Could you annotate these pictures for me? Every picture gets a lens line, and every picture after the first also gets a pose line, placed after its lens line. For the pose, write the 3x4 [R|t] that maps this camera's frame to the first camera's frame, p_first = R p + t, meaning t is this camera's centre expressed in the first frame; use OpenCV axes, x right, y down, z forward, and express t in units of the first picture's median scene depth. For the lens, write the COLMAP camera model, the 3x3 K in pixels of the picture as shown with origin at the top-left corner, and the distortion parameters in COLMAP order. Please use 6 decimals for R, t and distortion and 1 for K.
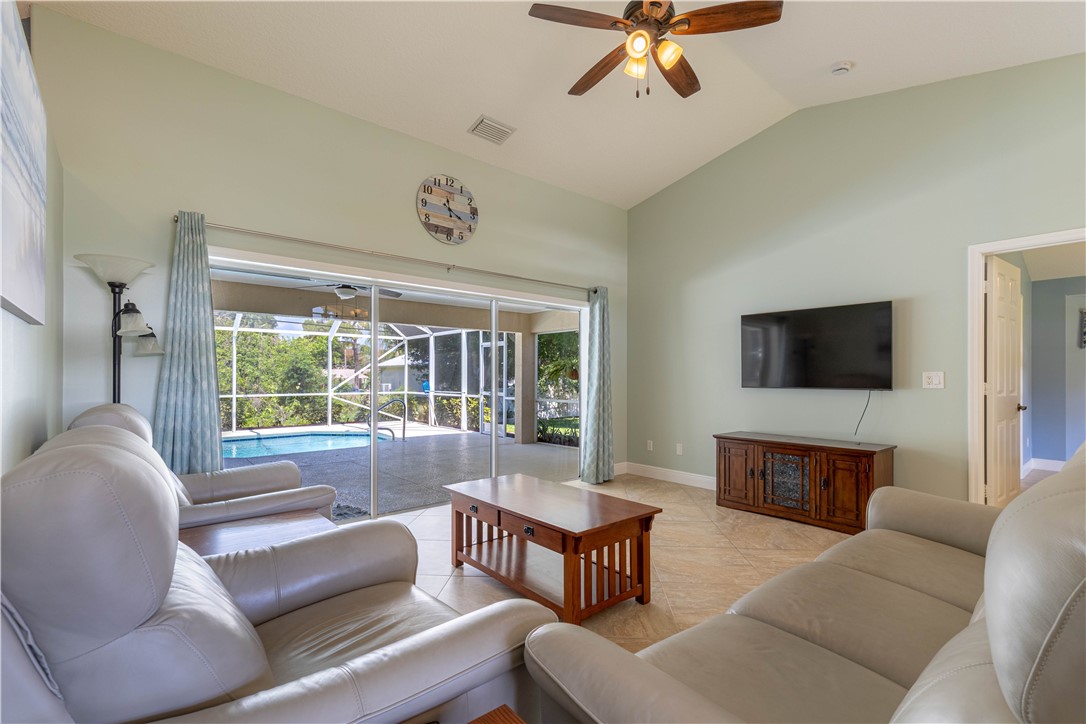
lens RADIAL K [[490.4, 0, 549.6], [0, 490.4, 374.1], [0, 0, 1]] dist [-0.000010, -0.000586]
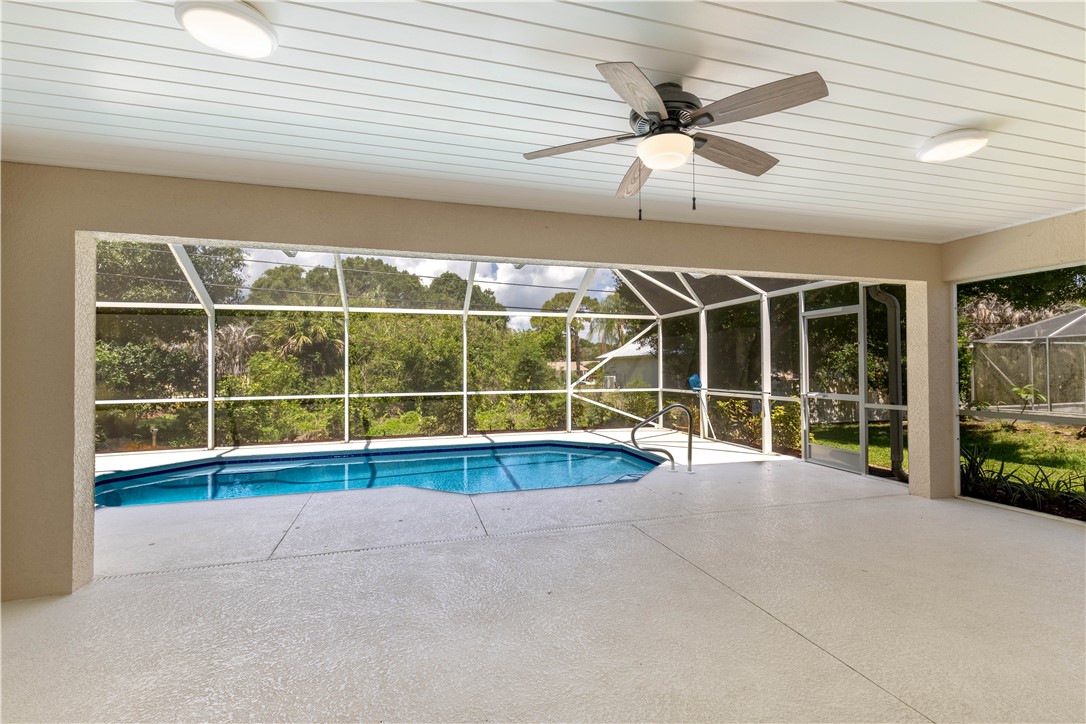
lens RADIAL K [[491.9, 0, 544.1], [0, 491.9, 360.1], [0, 0, 1]] dist [0.000326, -0.000110]
pose [[0.905902, -0.014872, -0.423227, -0.149411], [0.010135, 0.999858, -0.013440, 0.001072], [0.423367, 0.007886, 0.905924, 0.267054]]
